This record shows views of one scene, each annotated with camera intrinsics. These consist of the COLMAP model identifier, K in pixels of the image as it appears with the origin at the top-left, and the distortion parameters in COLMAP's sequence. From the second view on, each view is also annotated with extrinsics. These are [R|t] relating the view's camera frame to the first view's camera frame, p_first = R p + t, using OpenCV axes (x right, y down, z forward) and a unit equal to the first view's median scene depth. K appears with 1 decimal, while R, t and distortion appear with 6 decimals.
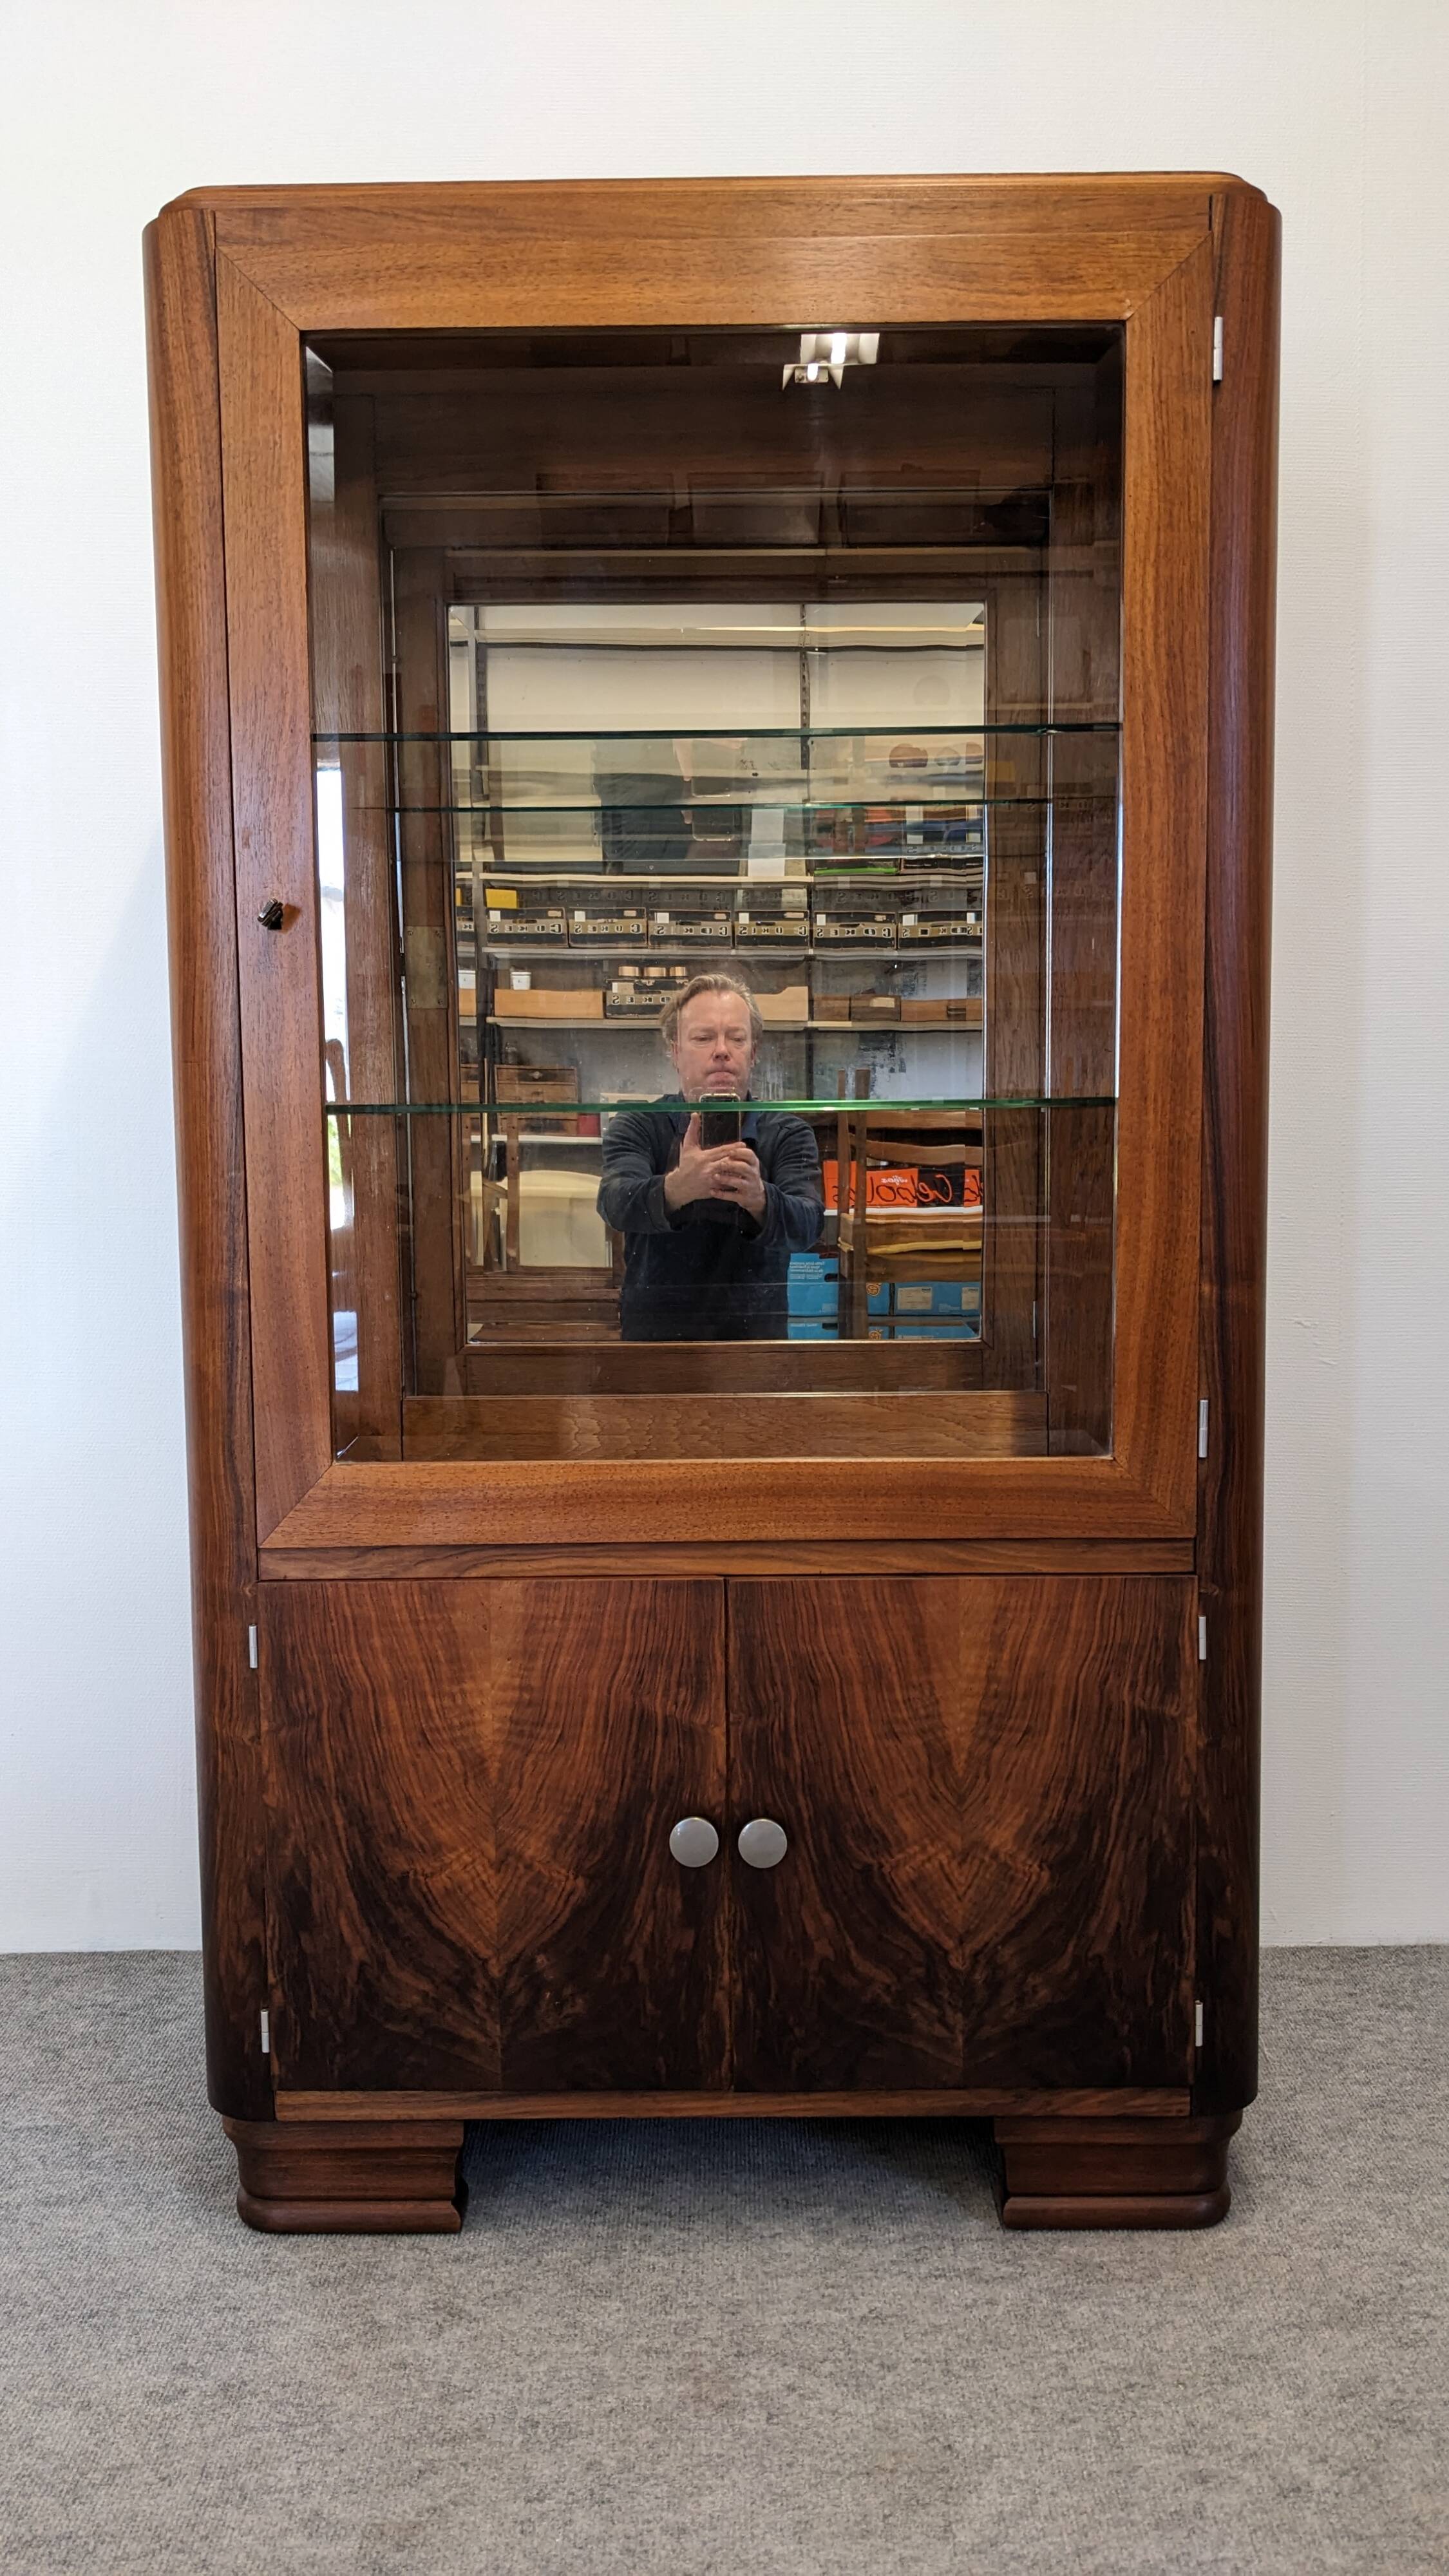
lens RADIAL K [[2055.9, 0, 705.3], [0, 2055.9, 1288.1], [0, 0, 1]] dist [0.063194, -0.109878]
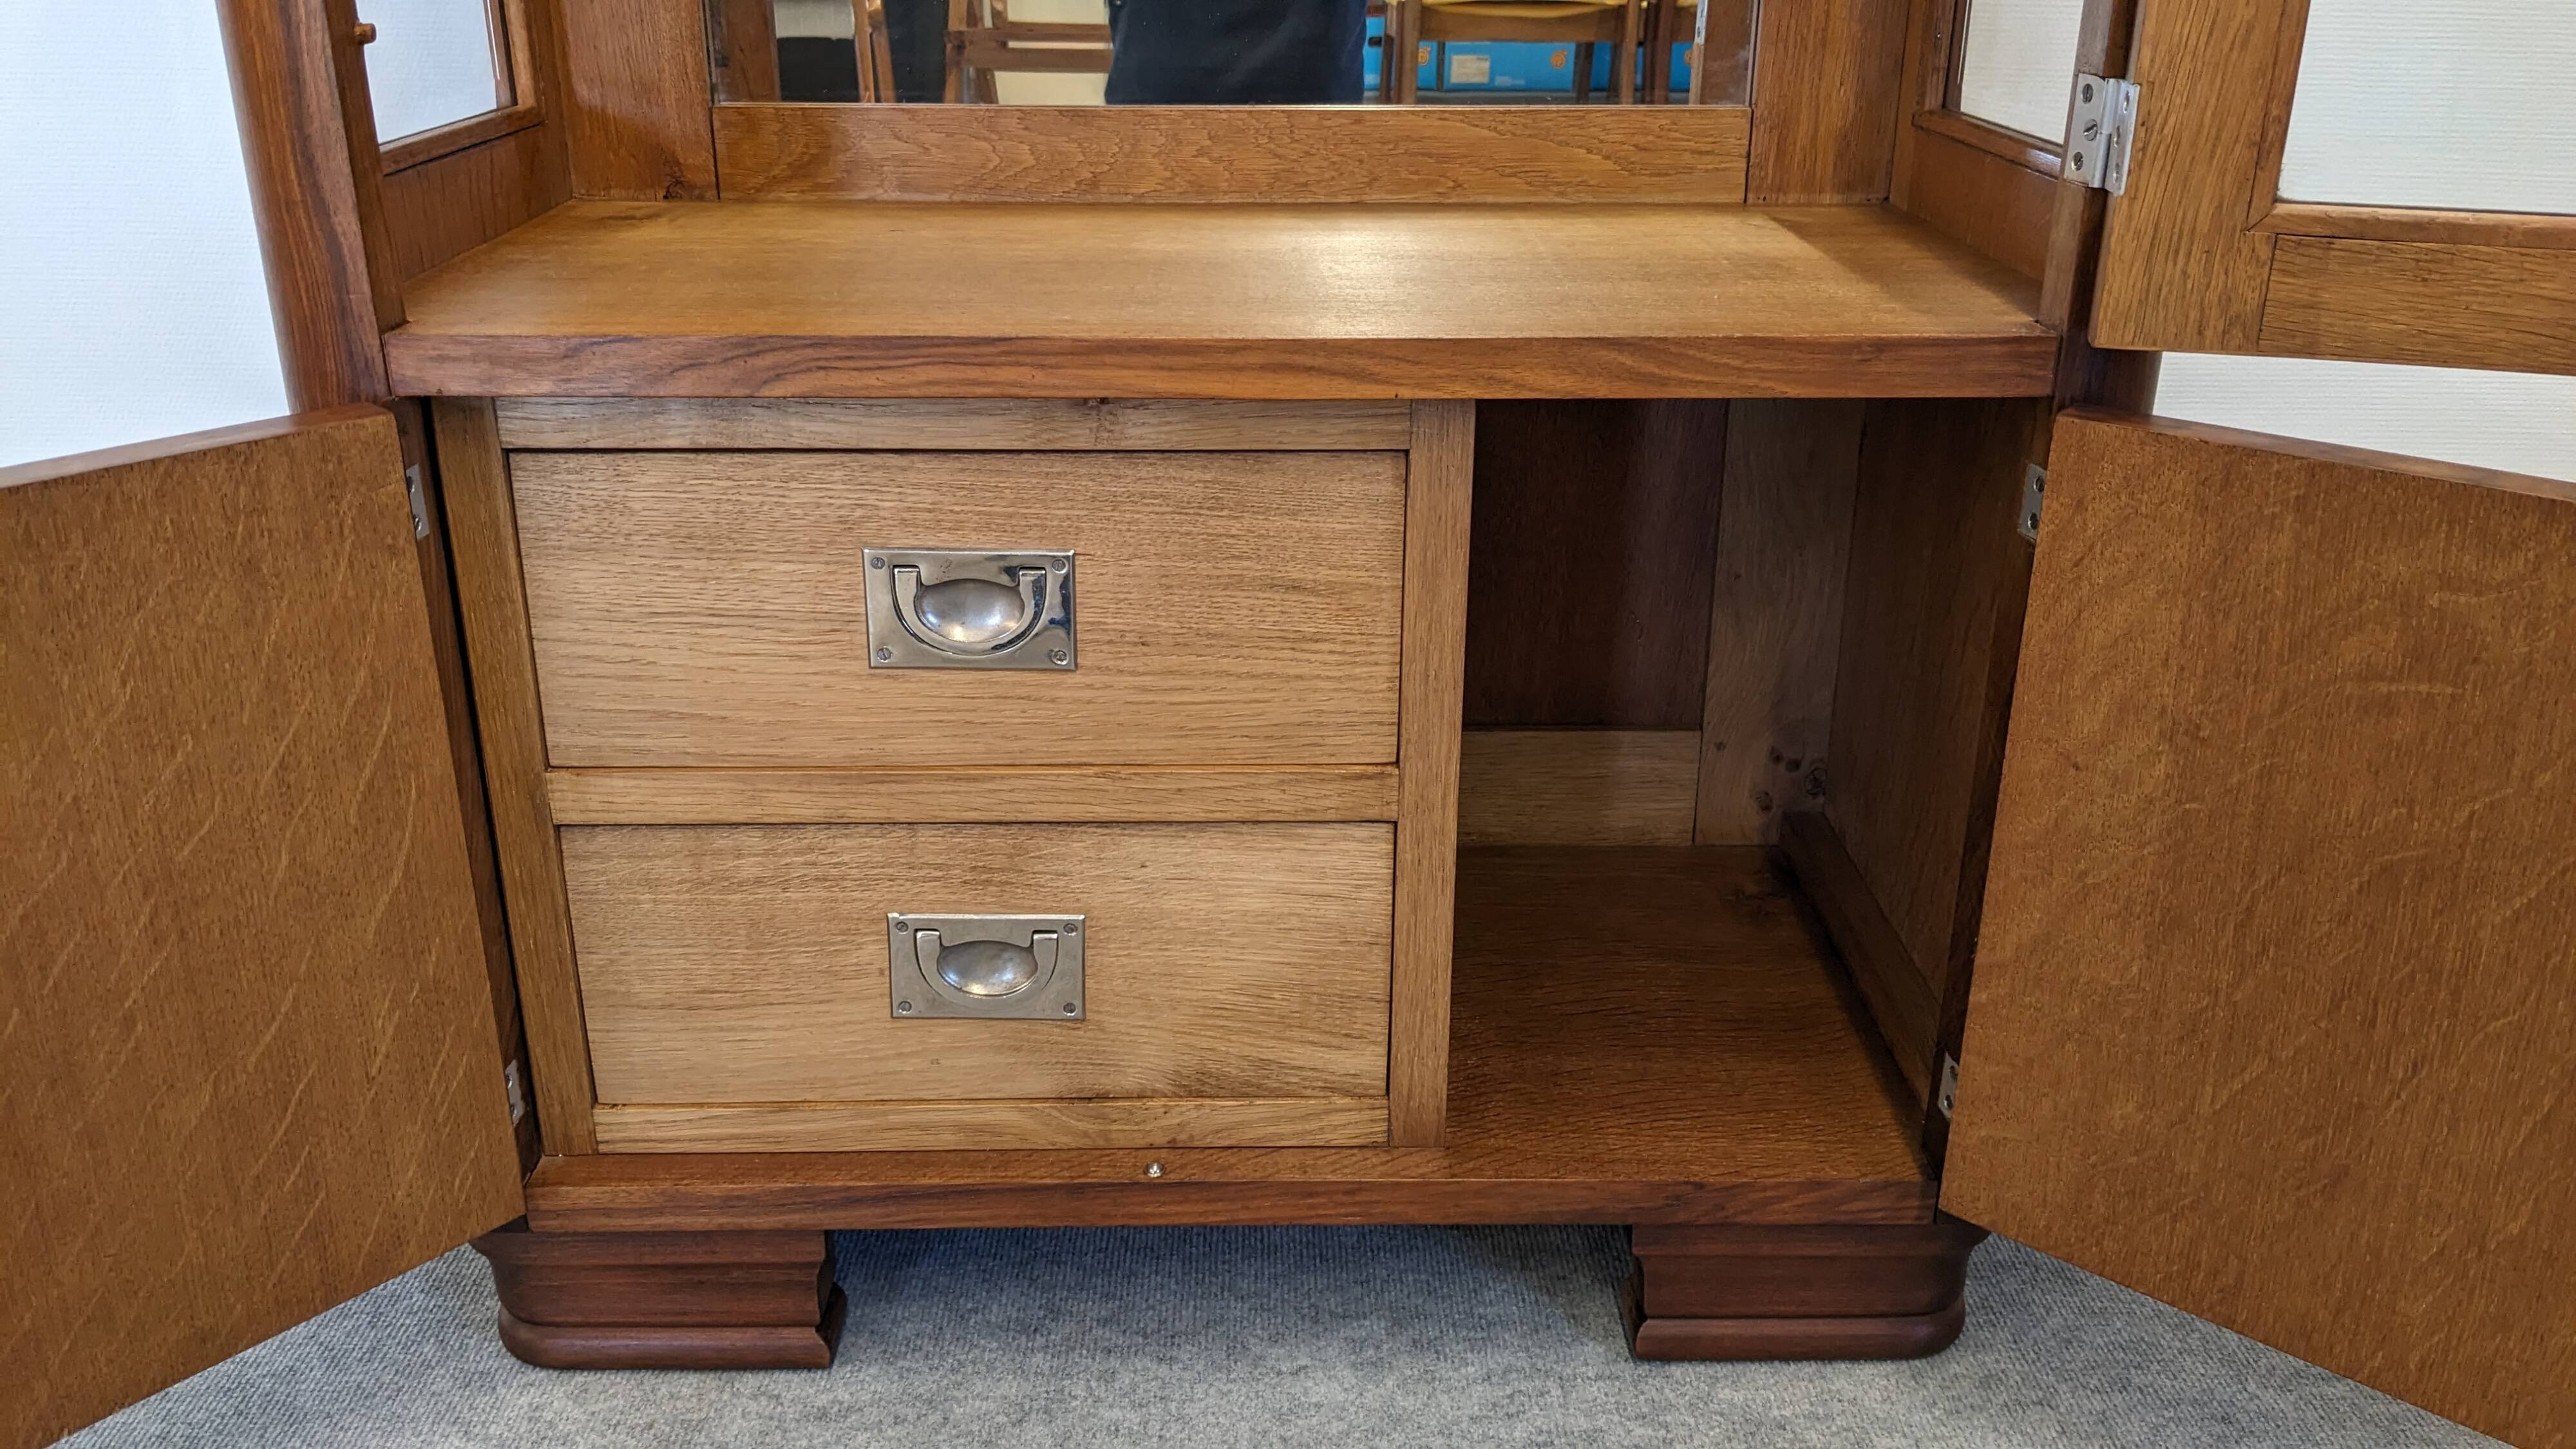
lens RADIAL K [[2055.9, 0, 1286.0], [0, 2055.9, 716.2], [0, 0, 1]] dist [0.063194, -0.109878]
pose [[0.999588, 0.003985, 0.028418, 0.009924], [-0.011970, 0.957950, 0.286685, 0.060797], [-0.026081, -0.286907, 0.957603, 0.431504]]
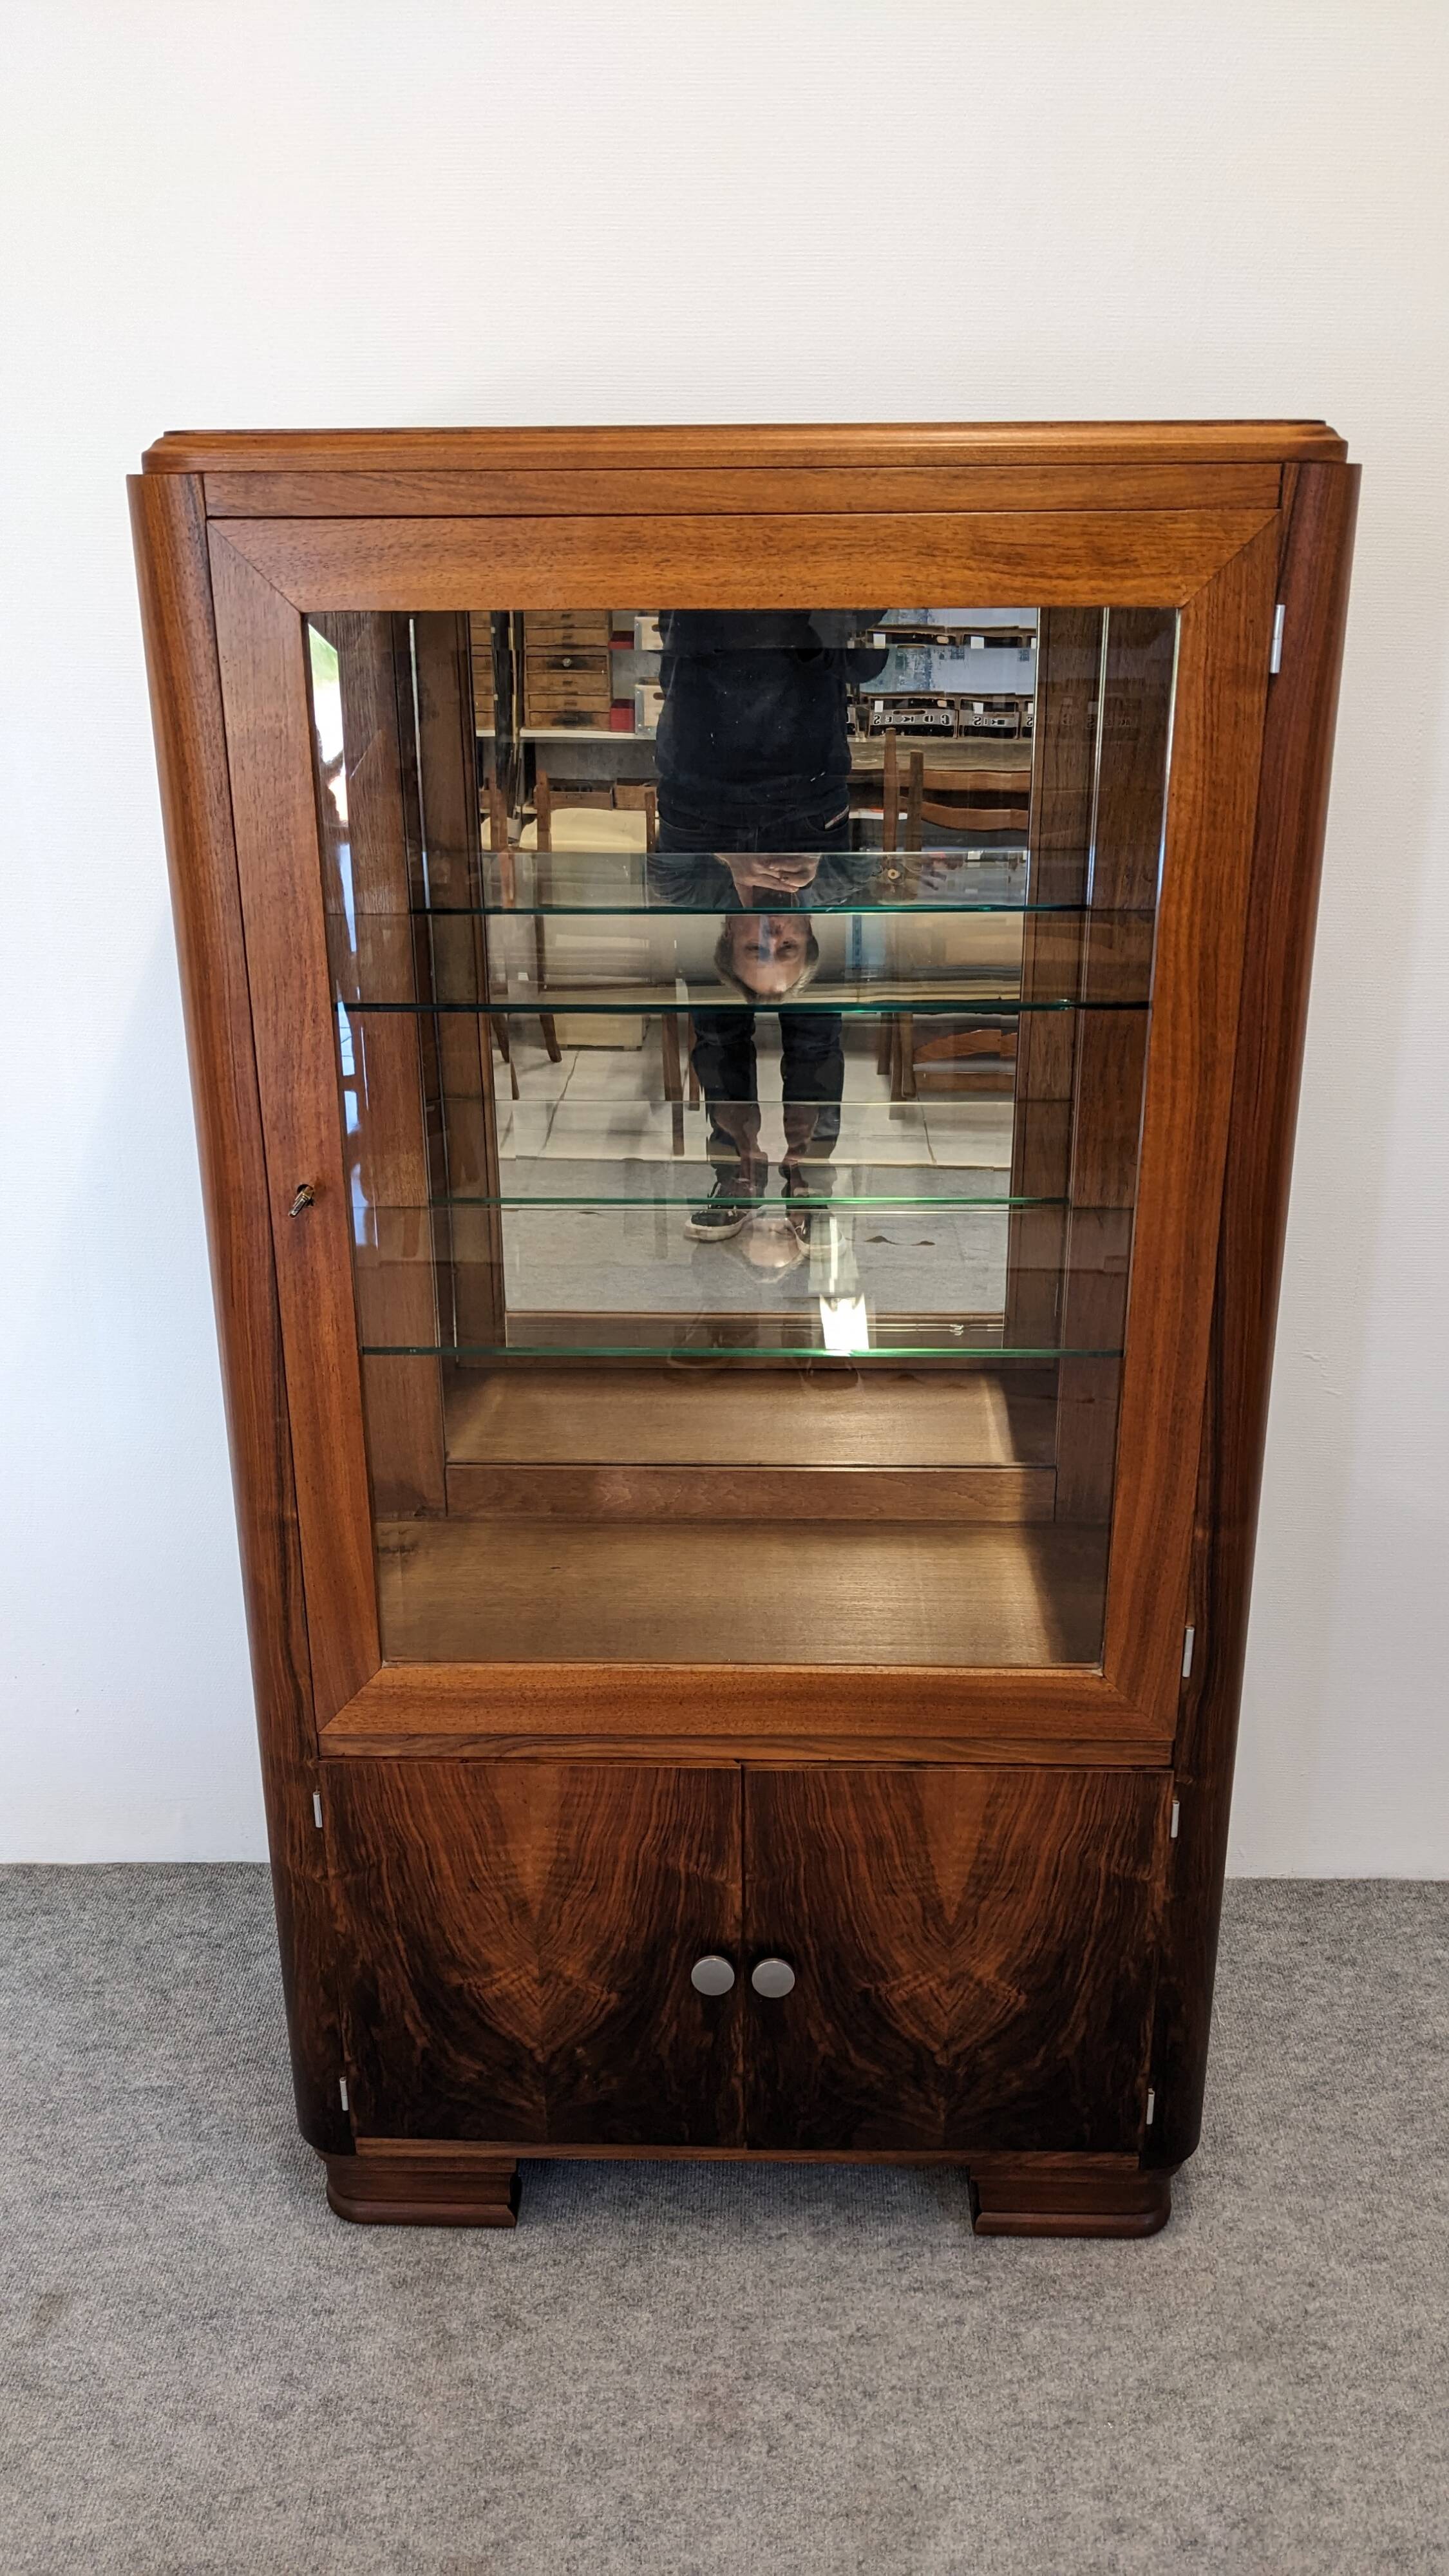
lens RADIAL K [[2055.9, 0, 710.9], [0, 2055.9, 1308.1], [0, 0, 1]] dist [0.063194, -0.109878]
pose [[0.999736, 0.010453, -0.020474, 0.012823], [-0.004329, 0.960304, 0.278920, -0.397843], [0.022577, -0.278758, 0.960096, 0.011071]]
